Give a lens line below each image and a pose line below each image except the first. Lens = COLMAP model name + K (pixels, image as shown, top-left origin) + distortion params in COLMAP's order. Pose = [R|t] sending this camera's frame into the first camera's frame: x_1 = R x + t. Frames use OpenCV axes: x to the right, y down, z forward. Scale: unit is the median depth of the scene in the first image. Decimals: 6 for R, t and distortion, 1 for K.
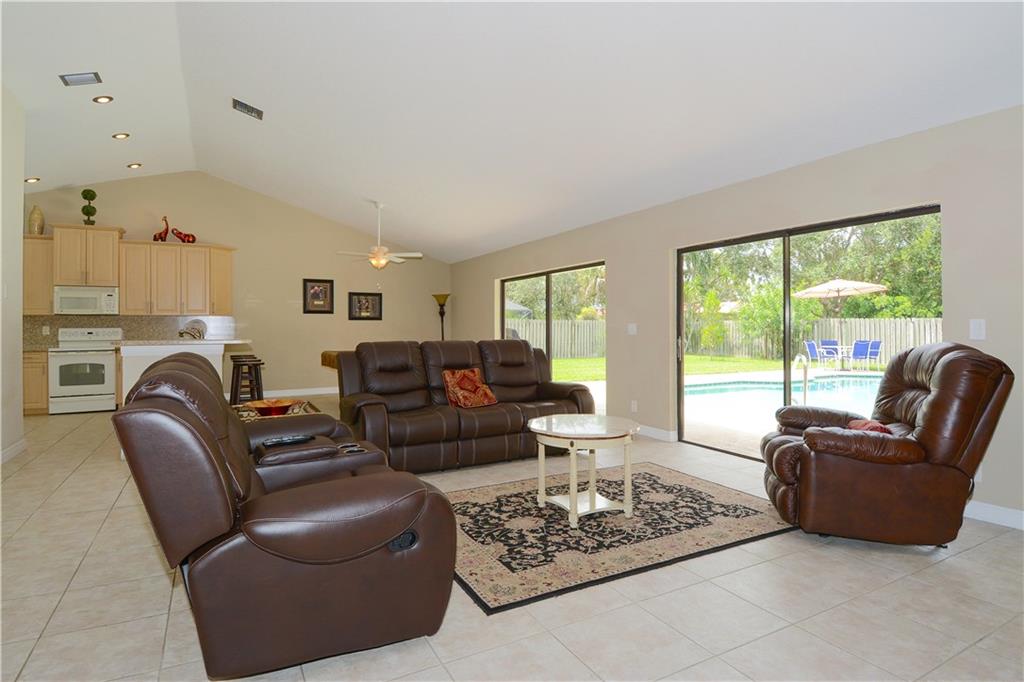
lens RADIAL K [[547.8, 0, 520.2], [0, 547.8, 320.4], [0, 0, 1]] dist [0.003730, -0.004290]
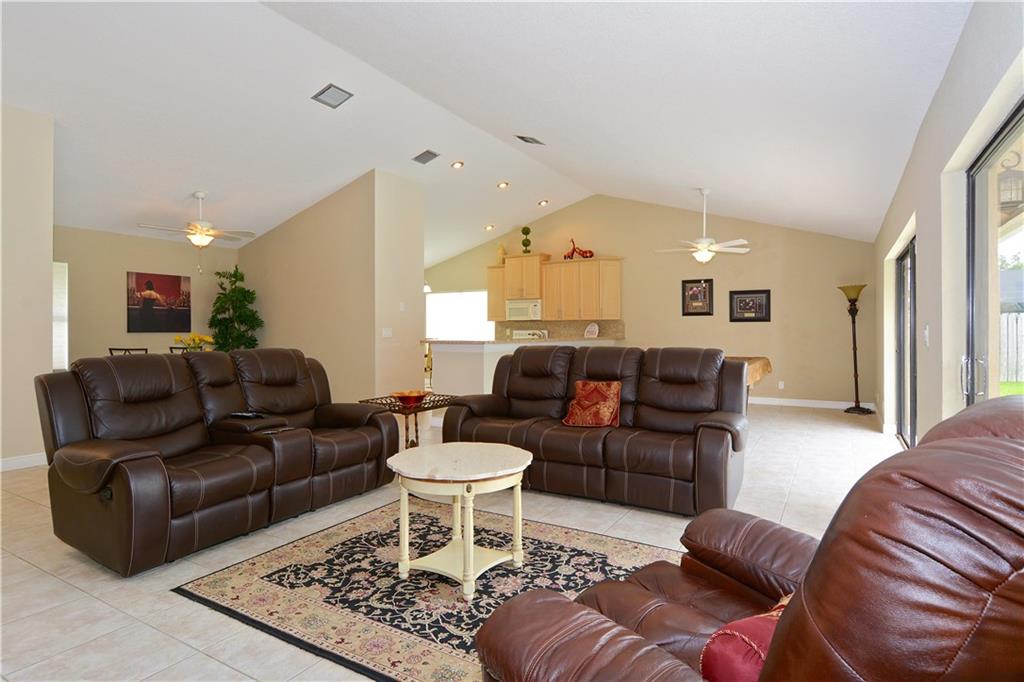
lens RADIAL K [[547.8, 0, 512.9], [0, 547.8, 334.0], [0, 0, 1]] dist [0.003730, -0.004290]
pose [[0.510926, 0.008041, -0.859587, 0.899048], [0.012828, 0.999774, 0.016977, -0.002116], [0.859529, -0.019701, 0.510708, 0.732767]]
